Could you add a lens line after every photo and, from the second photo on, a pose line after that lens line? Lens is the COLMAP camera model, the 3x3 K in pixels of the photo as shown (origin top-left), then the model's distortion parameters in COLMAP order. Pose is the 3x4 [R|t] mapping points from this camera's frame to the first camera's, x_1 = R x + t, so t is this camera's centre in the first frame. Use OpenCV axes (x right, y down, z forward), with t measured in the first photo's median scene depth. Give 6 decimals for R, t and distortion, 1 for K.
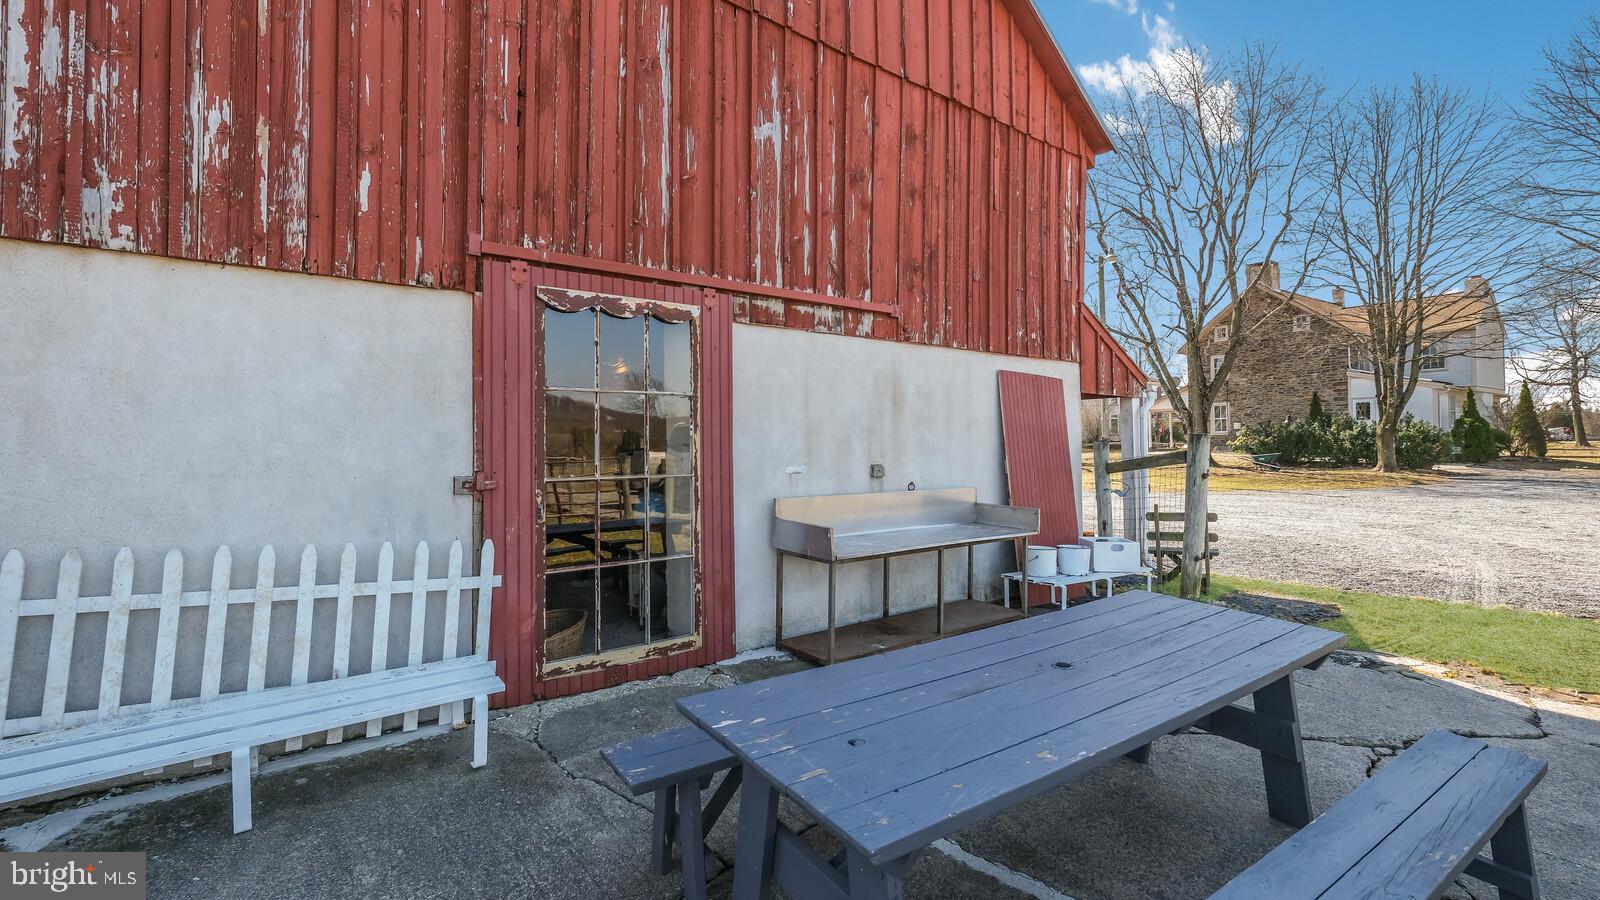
lens RADIAL K [[716.3, 0, 801.9], [0, 716.3, 444.1], [0, 0, 1]] dist [0.003753, 0.000423]
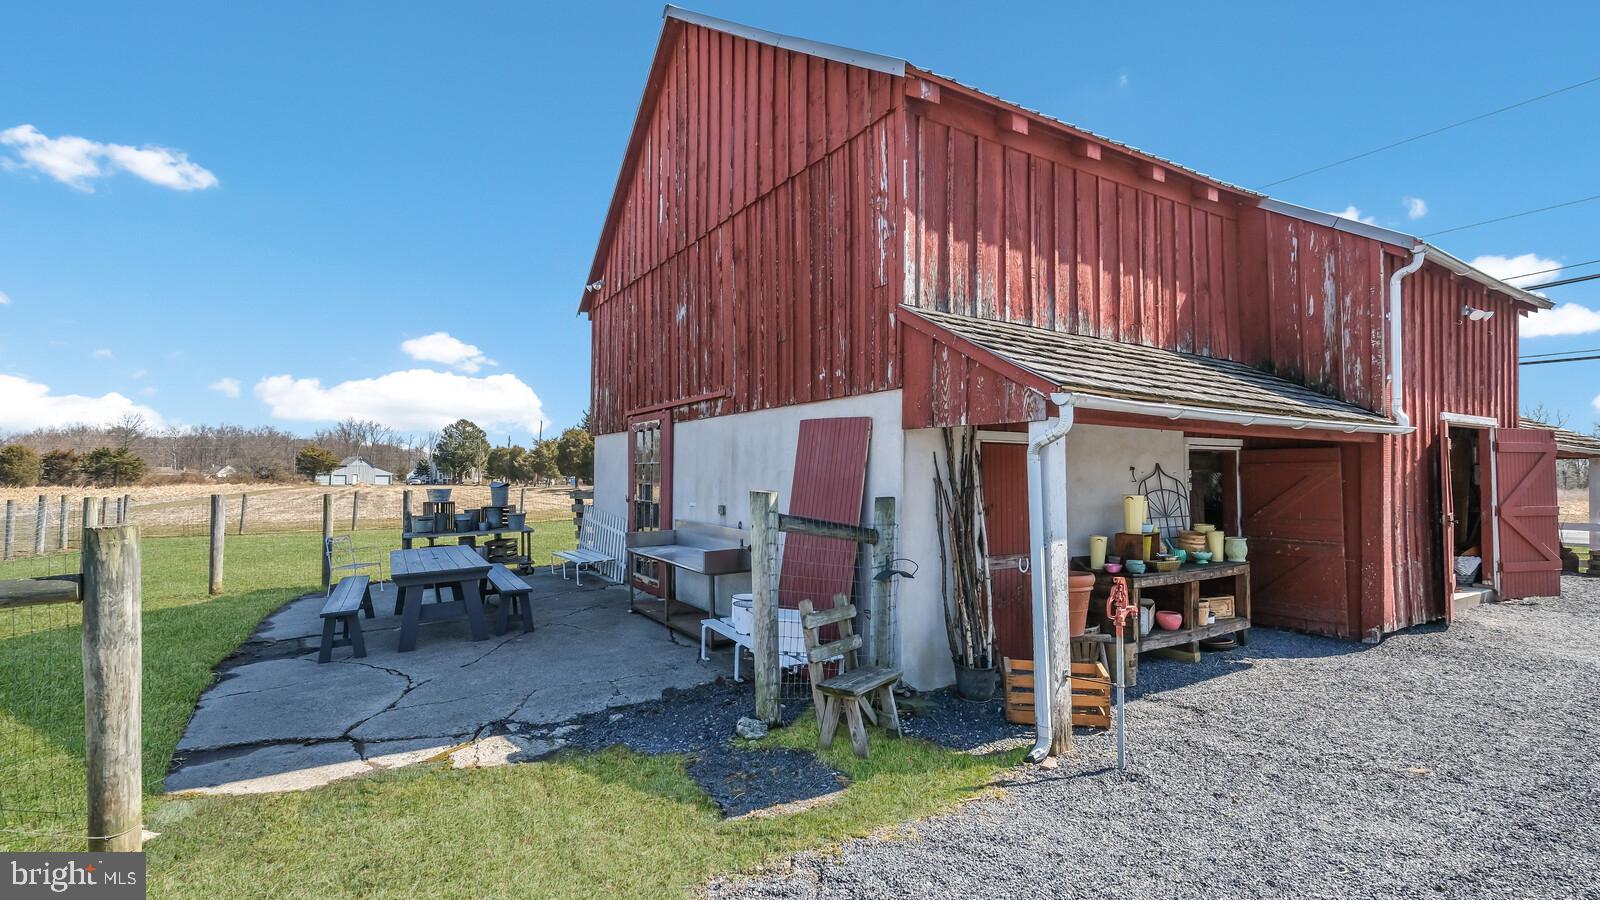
lens RADIAL K [[716.3, 0, 791.3], [0, 716.3, 457.6], [0, 0, 1]] dist [0.003753, 0.000423]
pose [[-0.108922, -0.015613, -0.993928, 1.338548], [-0.000479, 0.999877, -0.015654, -0.038489], [0.994050, -0.001229, -0.108916, 1.160750]]
